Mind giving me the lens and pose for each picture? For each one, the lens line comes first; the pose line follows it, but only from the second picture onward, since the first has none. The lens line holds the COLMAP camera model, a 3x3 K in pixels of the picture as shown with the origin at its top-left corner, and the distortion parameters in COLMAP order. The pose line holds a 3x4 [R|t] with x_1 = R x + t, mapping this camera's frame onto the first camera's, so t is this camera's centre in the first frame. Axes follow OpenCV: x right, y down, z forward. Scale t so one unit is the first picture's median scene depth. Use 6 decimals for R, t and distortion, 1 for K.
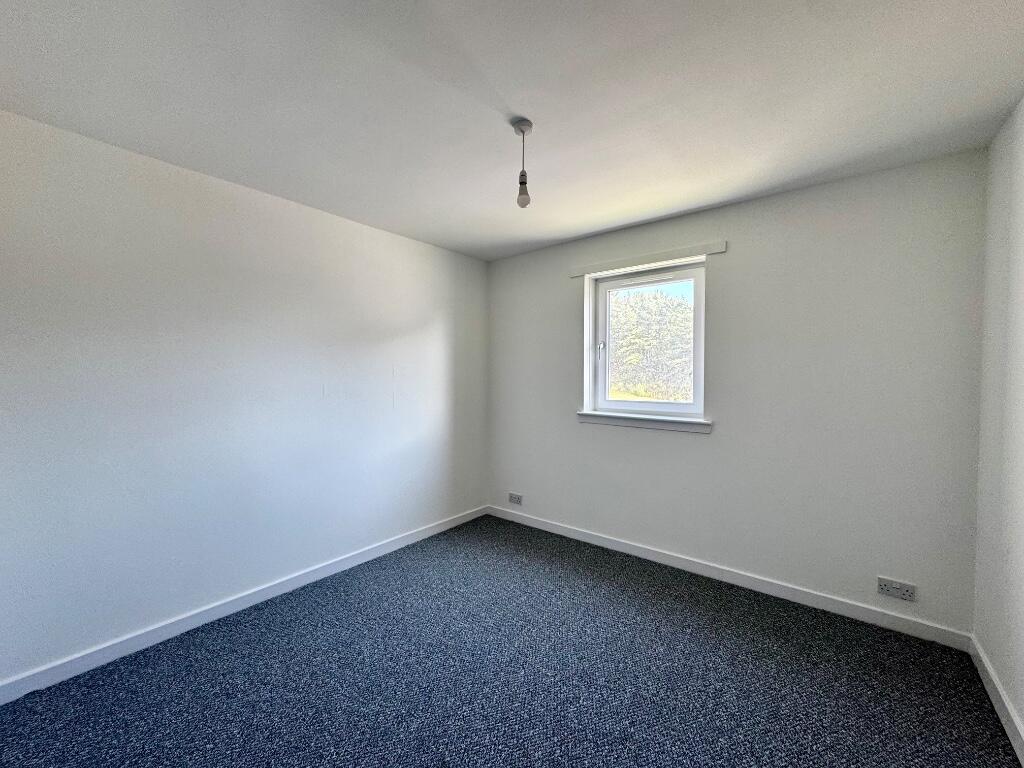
lens RADIAL K [[409.0, 0, 512.0], [0, 409.0, 384.0], [0, 0, 1]] dist [-0.000289, 0.000045]
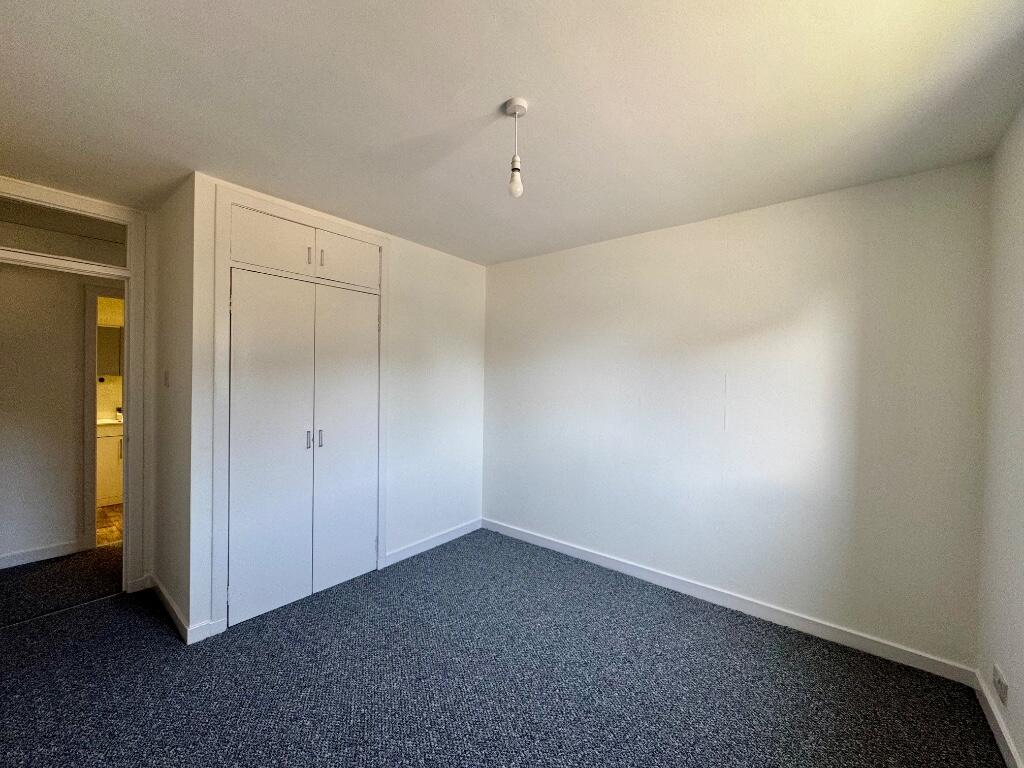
lens RADIAL K [[409.0, 0, 512.0], [0, 409.0, 384.0], [0, 0, 1]] dist [-0.000289, 0.000045]
pose [[-0.017360, 0.012052, -0.999777, 0.548853], [-0.029033, 0.999500, 0.012553, -0.031979], [0.999428, 0.029245, -0.017001, 0.612367]]
